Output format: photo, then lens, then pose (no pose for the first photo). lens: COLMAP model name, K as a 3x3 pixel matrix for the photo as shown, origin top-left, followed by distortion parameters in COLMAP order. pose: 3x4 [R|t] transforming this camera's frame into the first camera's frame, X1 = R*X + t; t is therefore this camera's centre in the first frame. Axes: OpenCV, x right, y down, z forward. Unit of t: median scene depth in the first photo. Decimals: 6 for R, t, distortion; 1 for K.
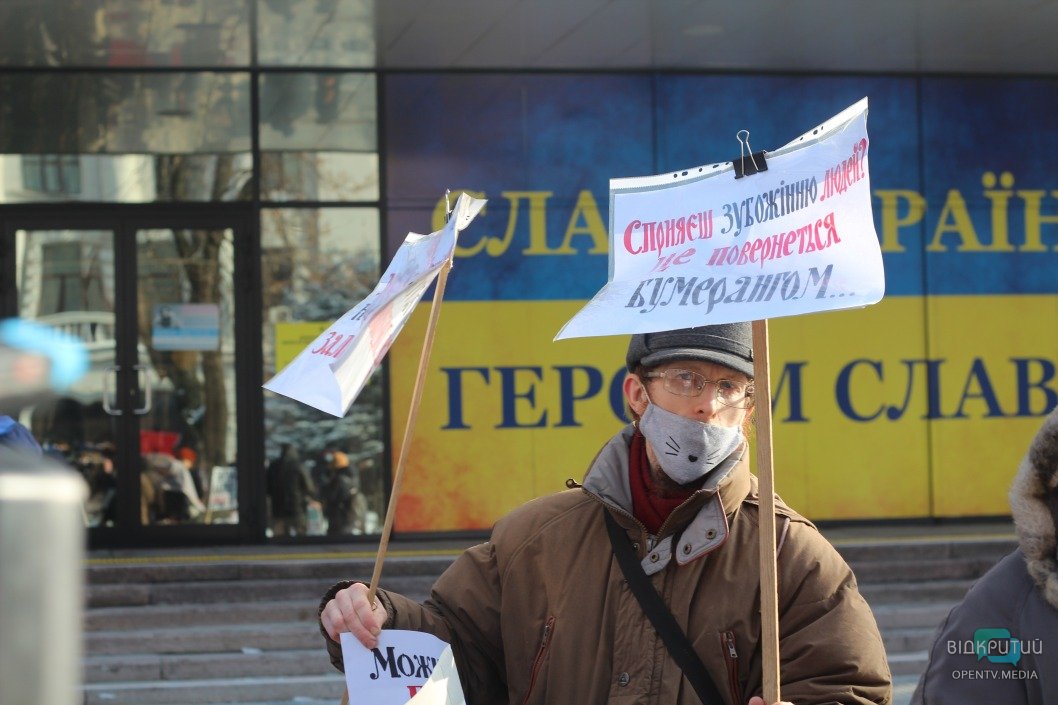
lens RADIAL K [[2461.1, 0, 529.0], [0, 2461.1, 352.5], [0, 0, 1]] dist [-0.073948, 0.055403]
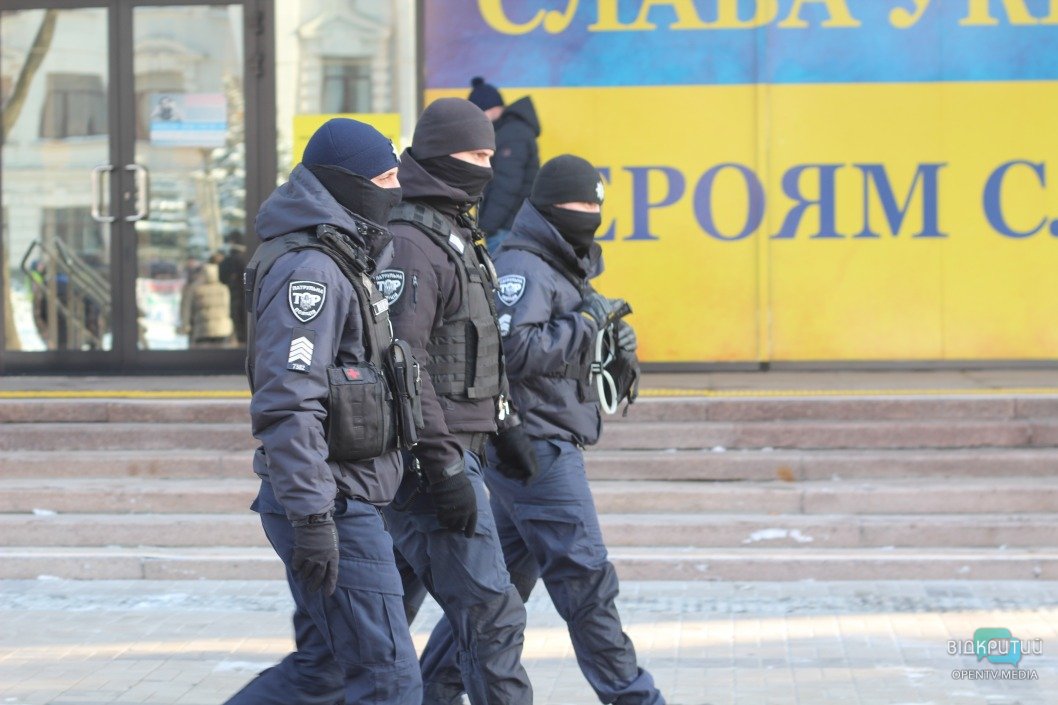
lens RADIAL K [[2461.1, 0, 529.0], [0, 2461.1, 352.5], [0, 0, 1]] dist [-0.073948, 0.055403]
pose [[0.966060, 0.022029, -0.257375, 0.228721], [-0.001393, 0.996787, 0.080085, 0.001942], [0.258312, -0.077009, 0.962987, 0.230251]]
